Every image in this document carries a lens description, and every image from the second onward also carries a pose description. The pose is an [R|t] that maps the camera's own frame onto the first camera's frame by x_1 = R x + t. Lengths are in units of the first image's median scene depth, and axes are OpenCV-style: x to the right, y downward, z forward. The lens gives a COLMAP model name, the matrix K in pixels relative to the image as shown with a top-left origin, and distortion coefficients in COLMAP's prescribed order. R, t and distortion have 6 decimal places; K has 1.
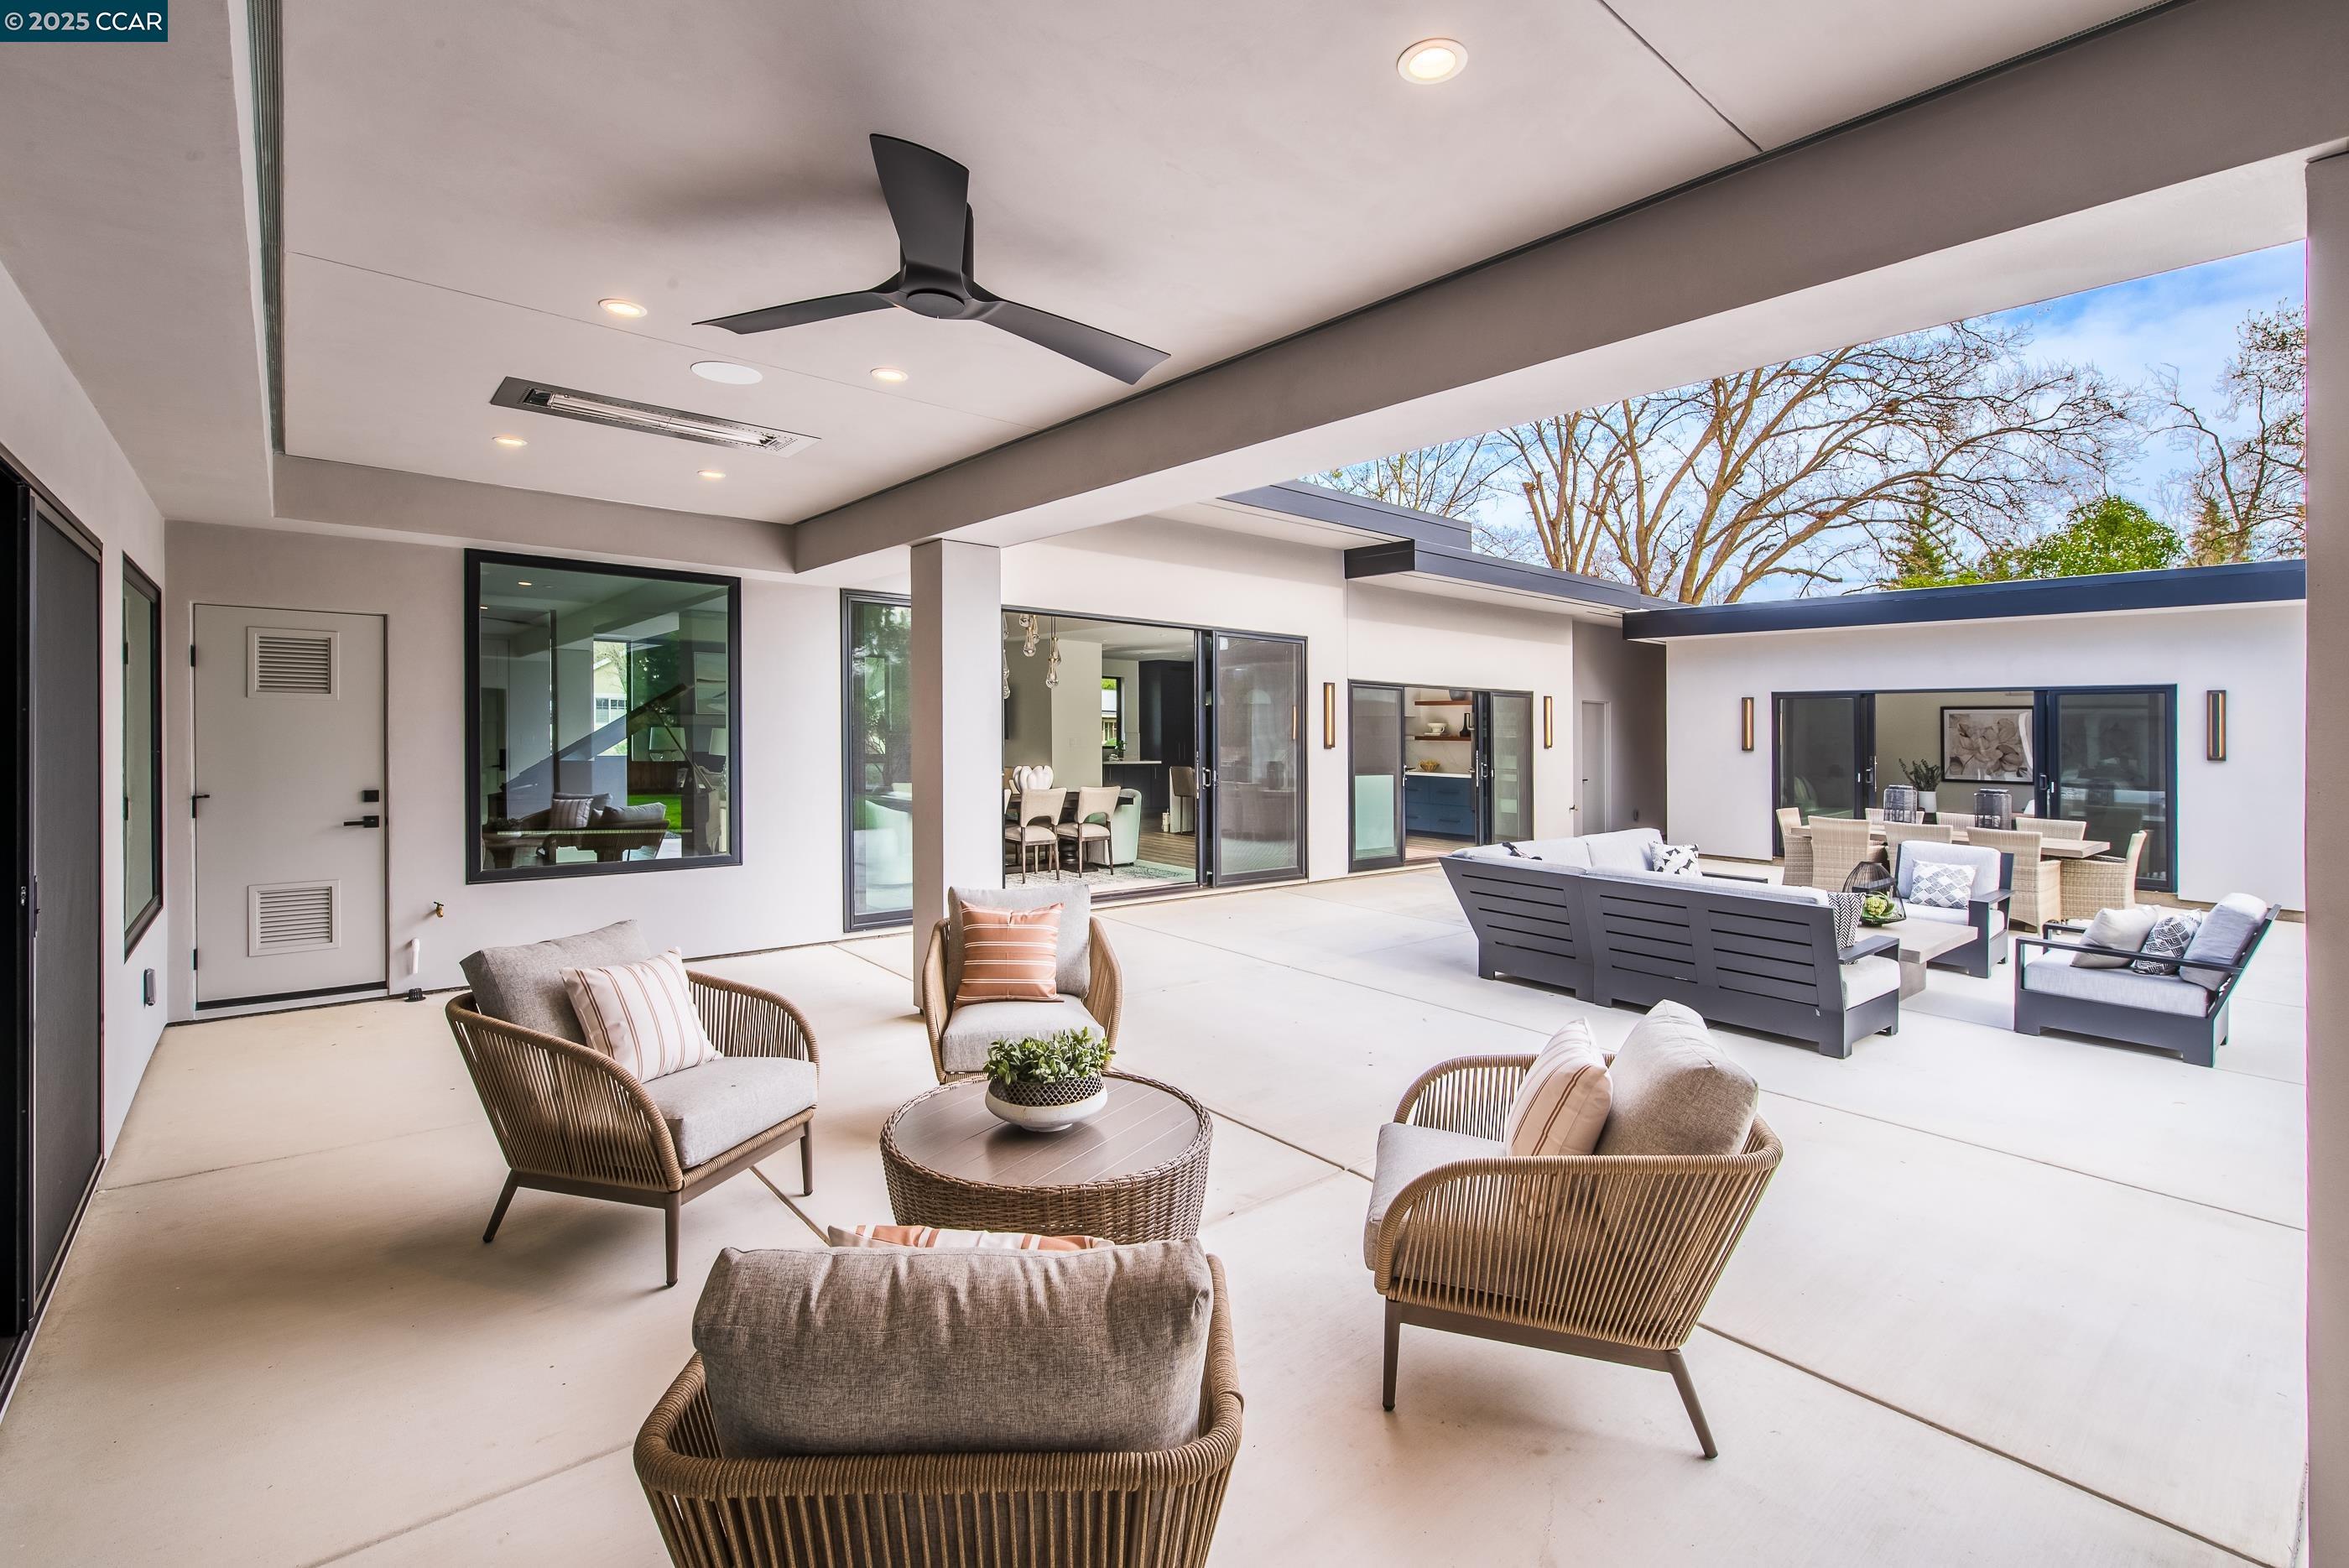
lens RADIAL K [[1055.8, 0, 1163.0], [0, 1055.8, 649.4], [0, 0, 1]] dist [-0.000513, -0.000173]
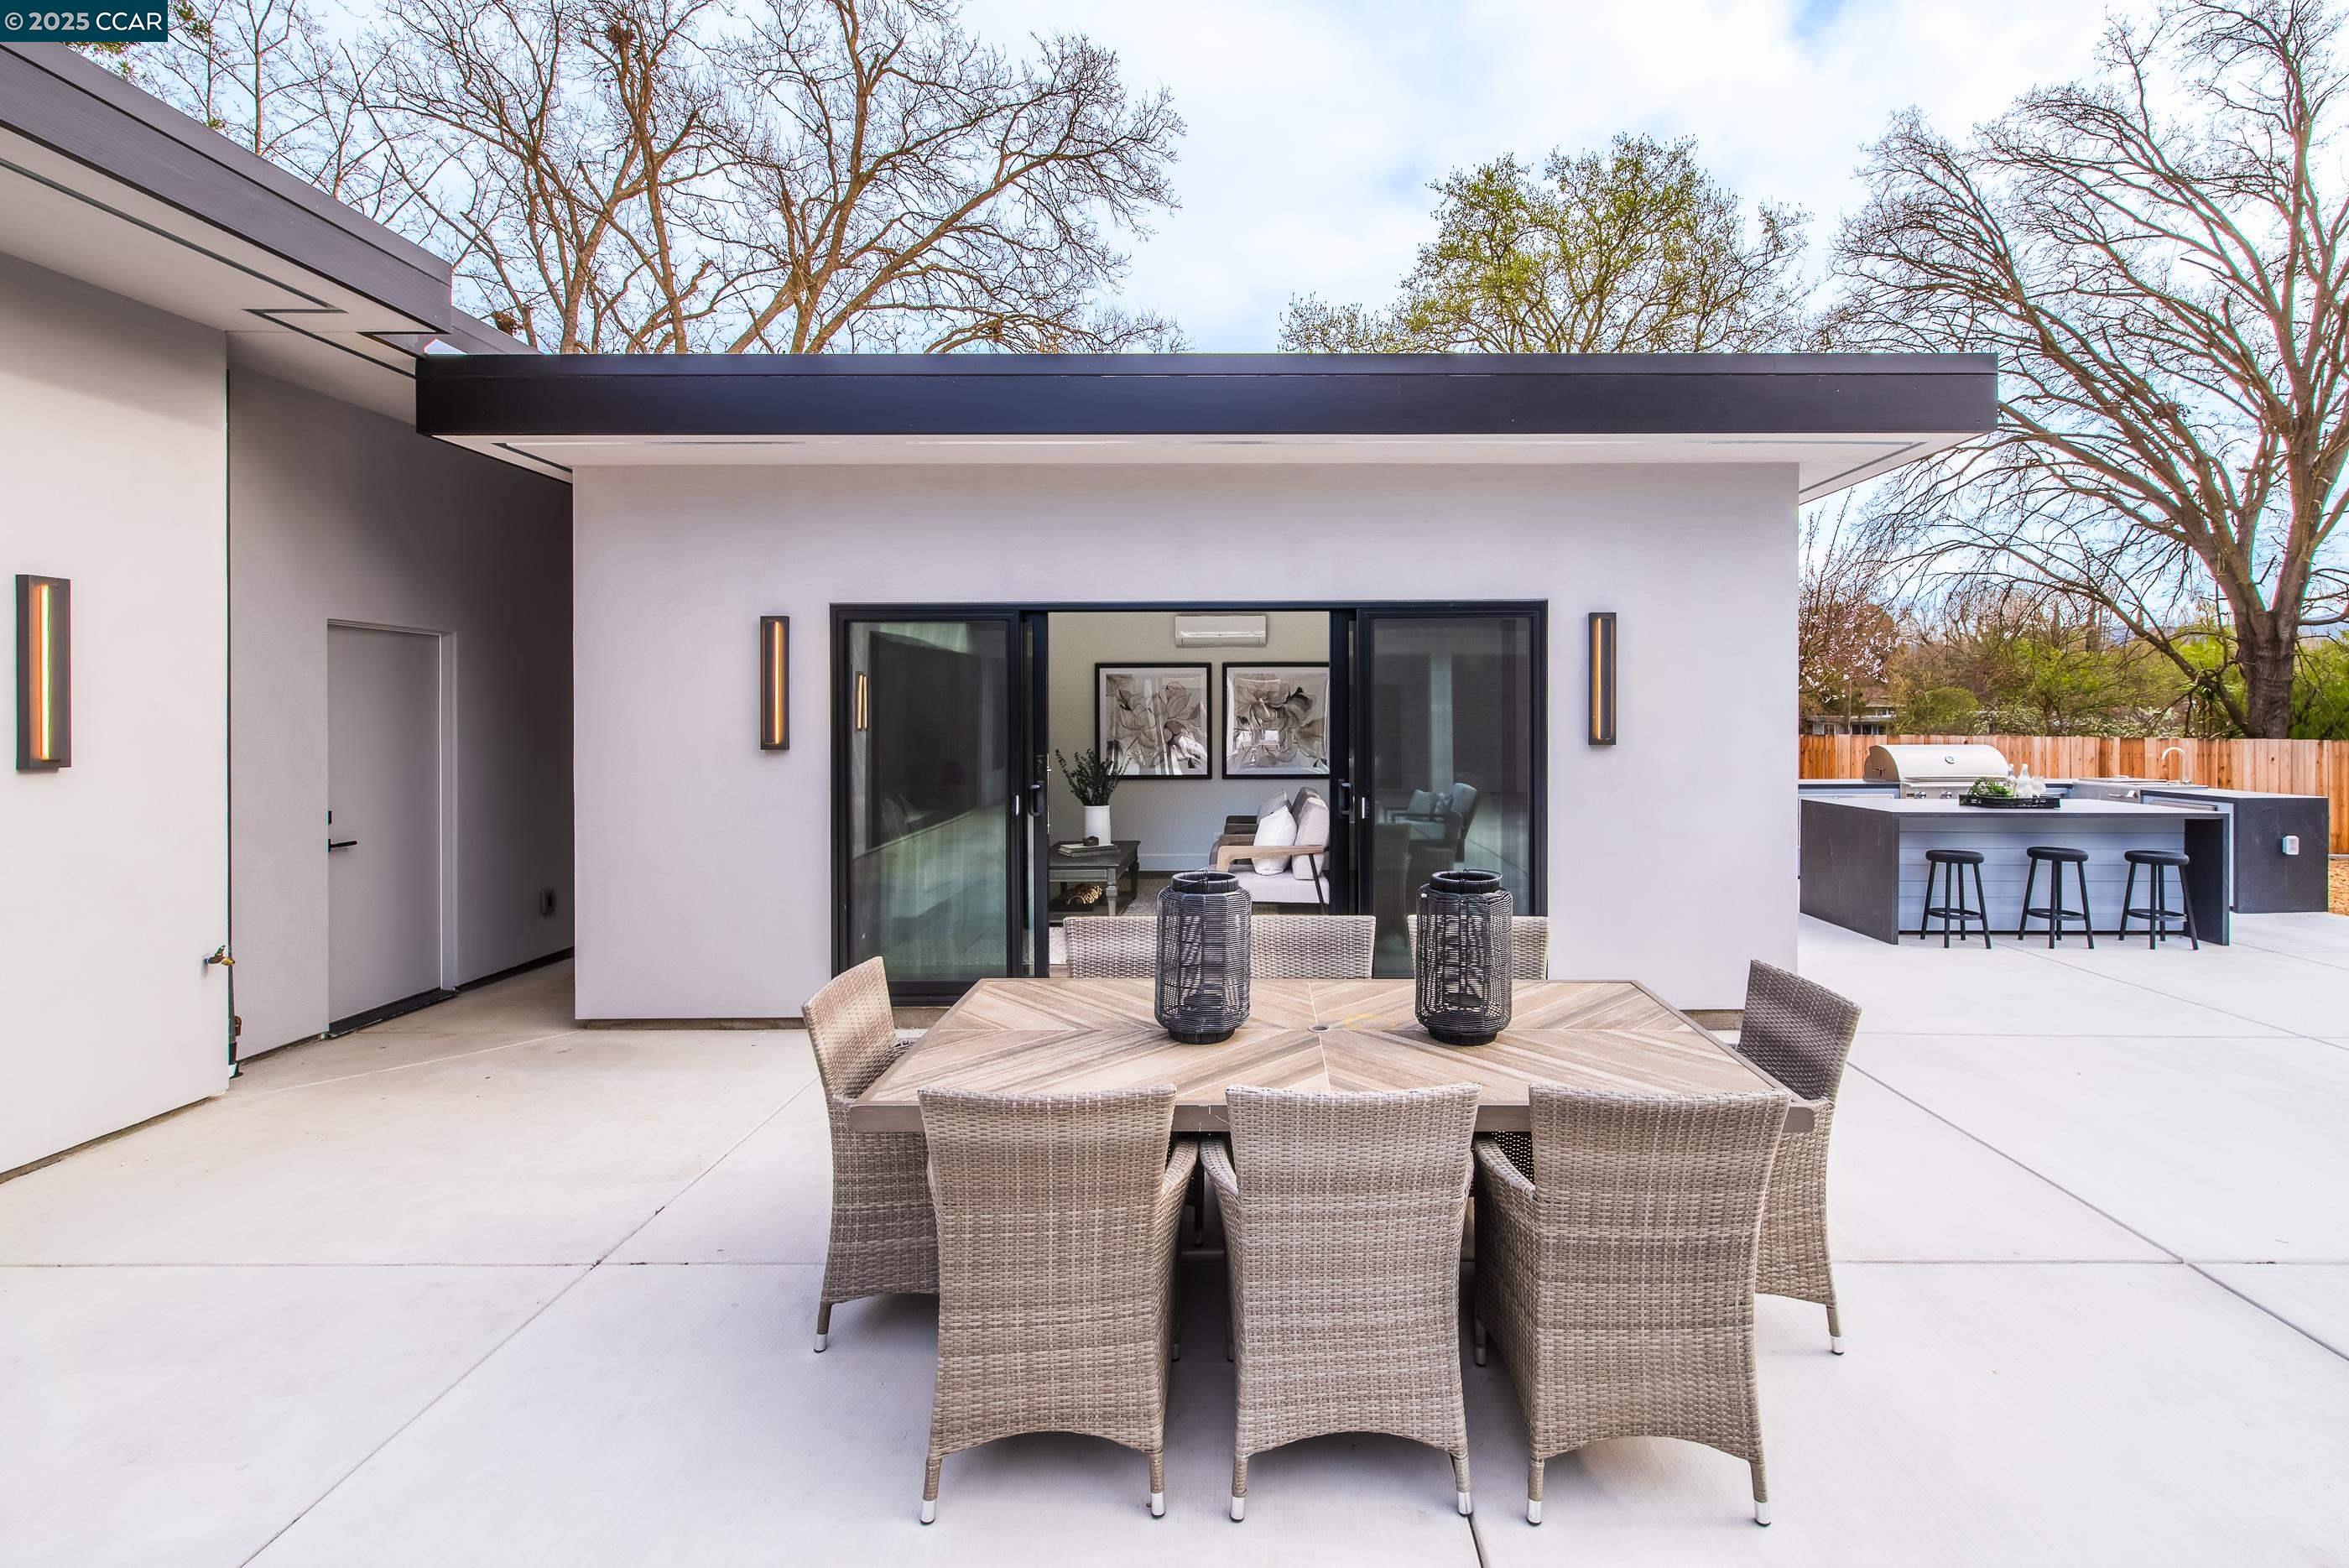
lens RADIAL K [[1029.1, 0, 1255.6], [0, 1029.1, 729.6], [0, 0, 1]] dist [0.001467, 0.000055]
pose [[0.637062, -0.027602, 0.770318, 0.339320], [-0.045744, 0.996244, 0.073528, 0.047286], [-0.769454, -0.082079, 0.633406, 0.561501]]
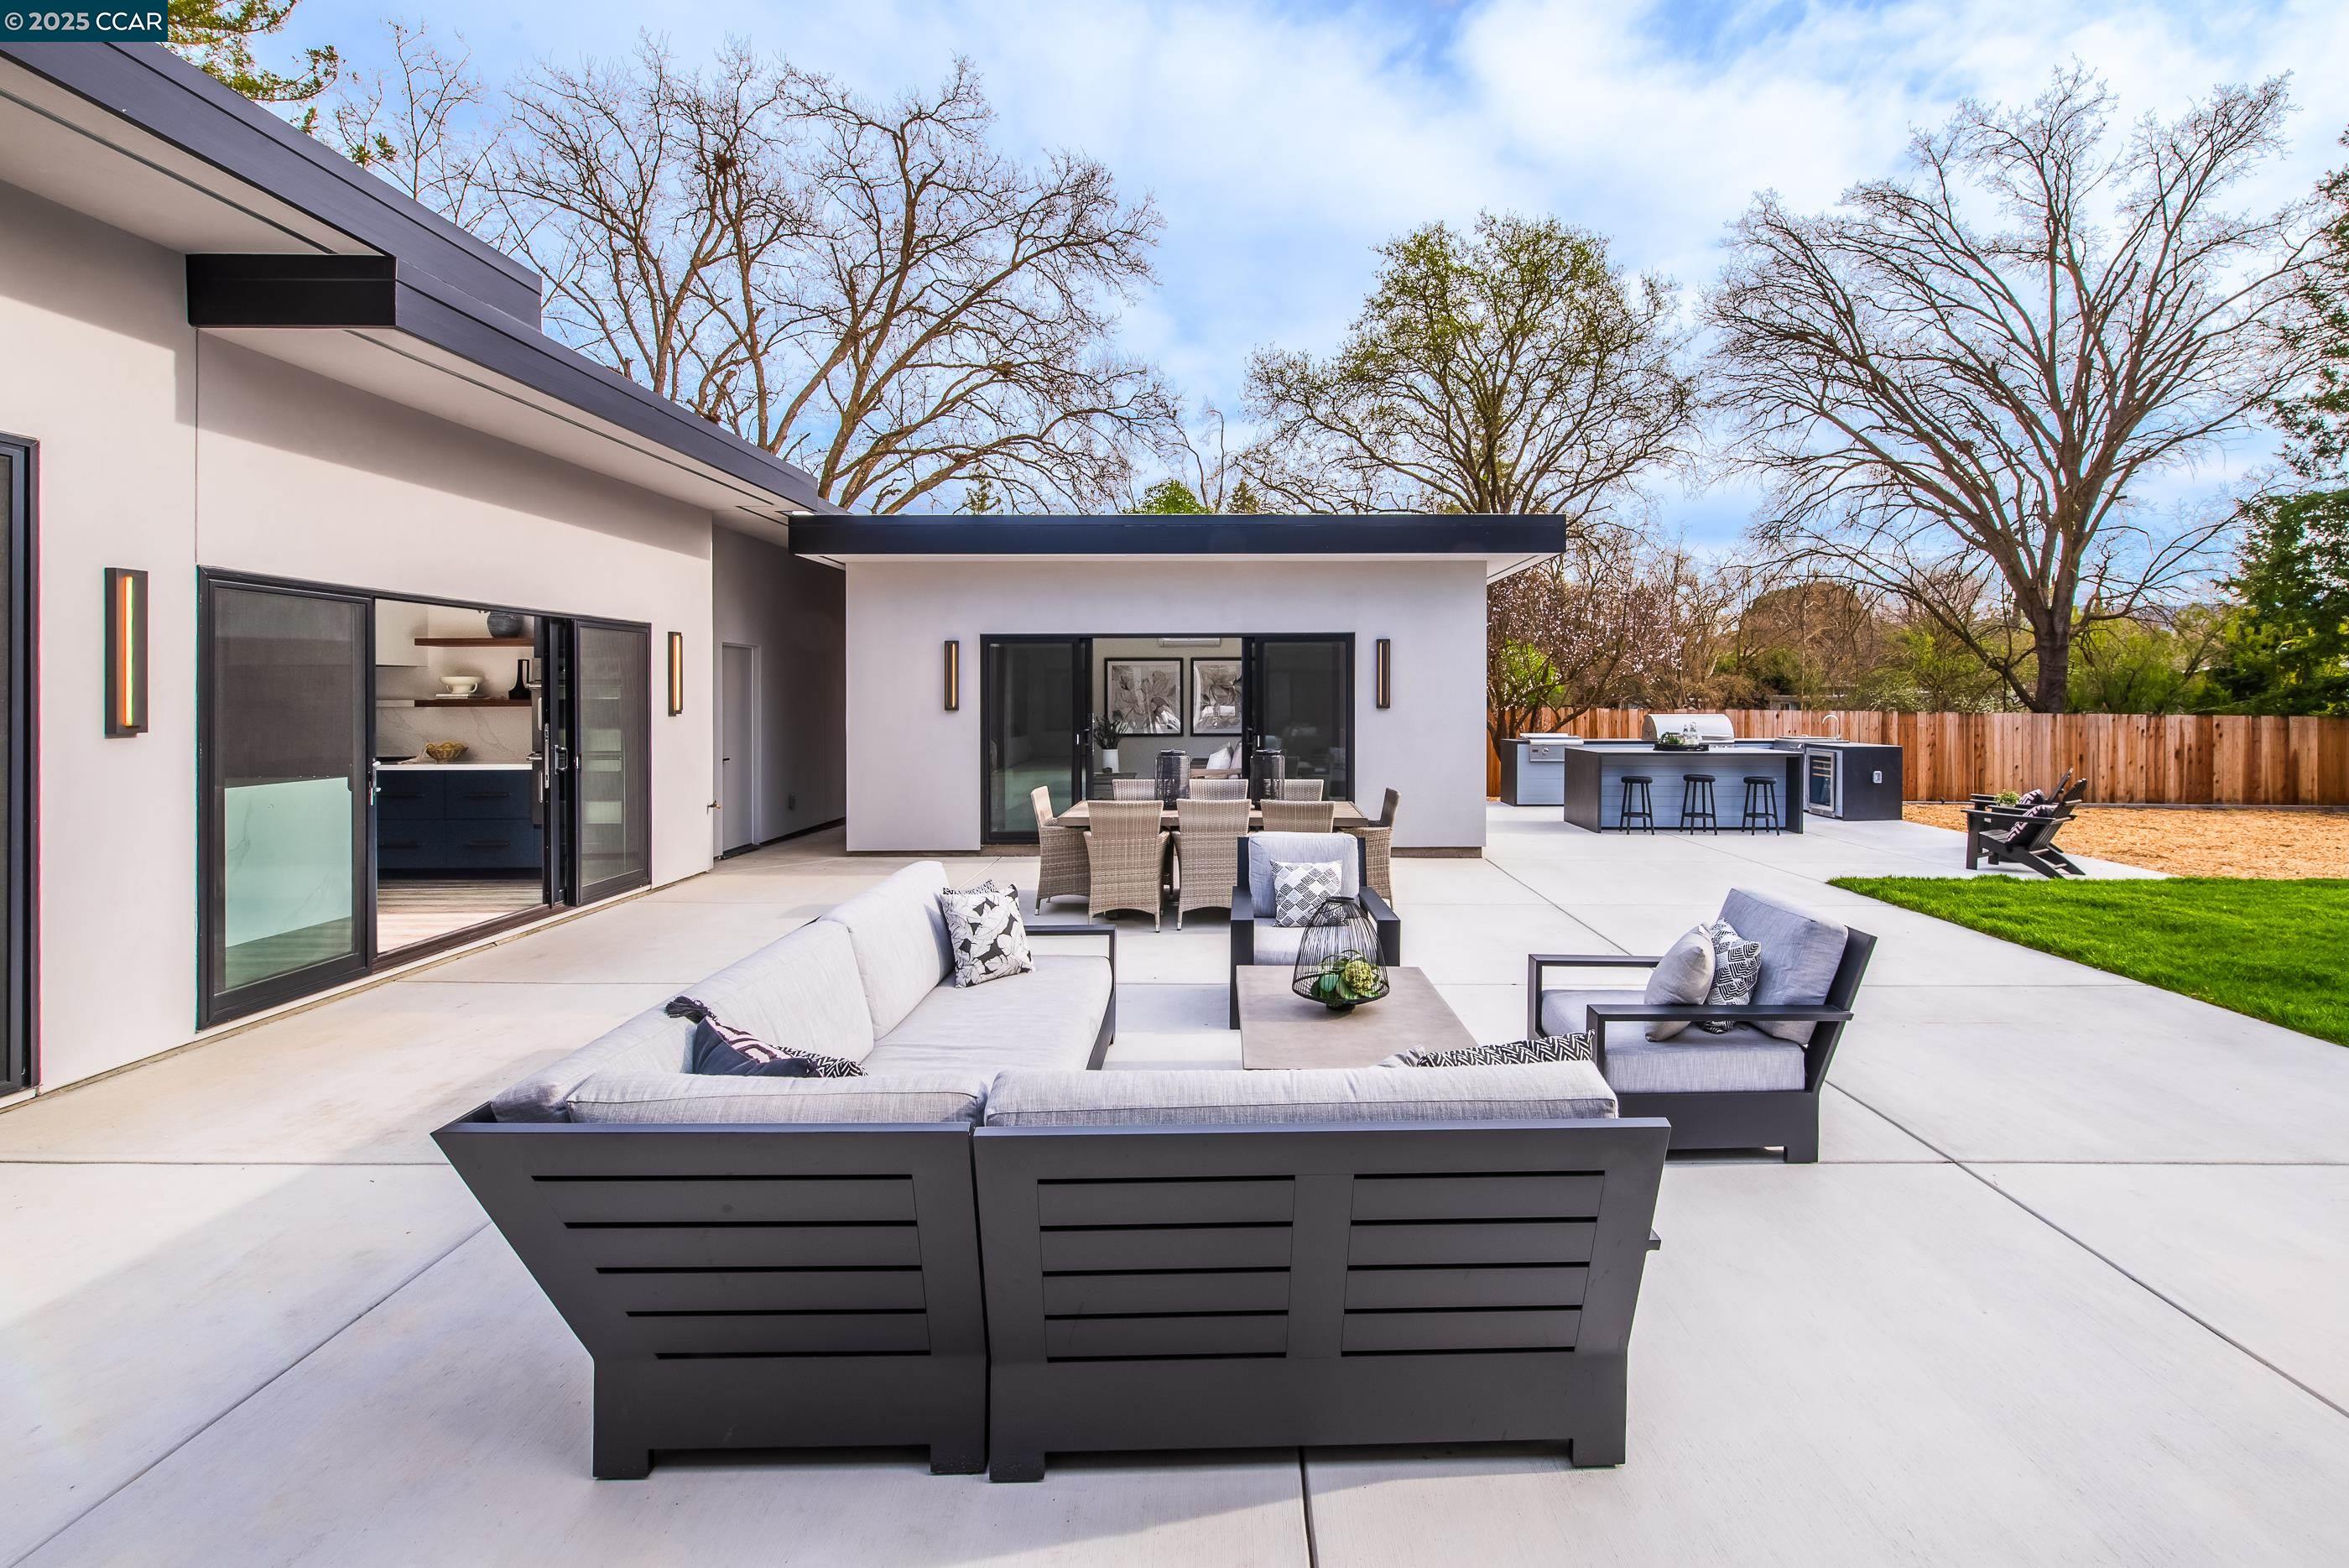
lens RADIAL K [[1043.2, 0, 1244.0], [0, 1043.2, 718.3], [0, 0, 1]] dist [-0.001820, 0.000047]
pose [[0.632609, -0.033939, 0.773728, 0.092877], [-0.046715, 0.995548, 0.081863, 0.027405], [-0.773062, -0.087932, 0.628207, 0.327198]]
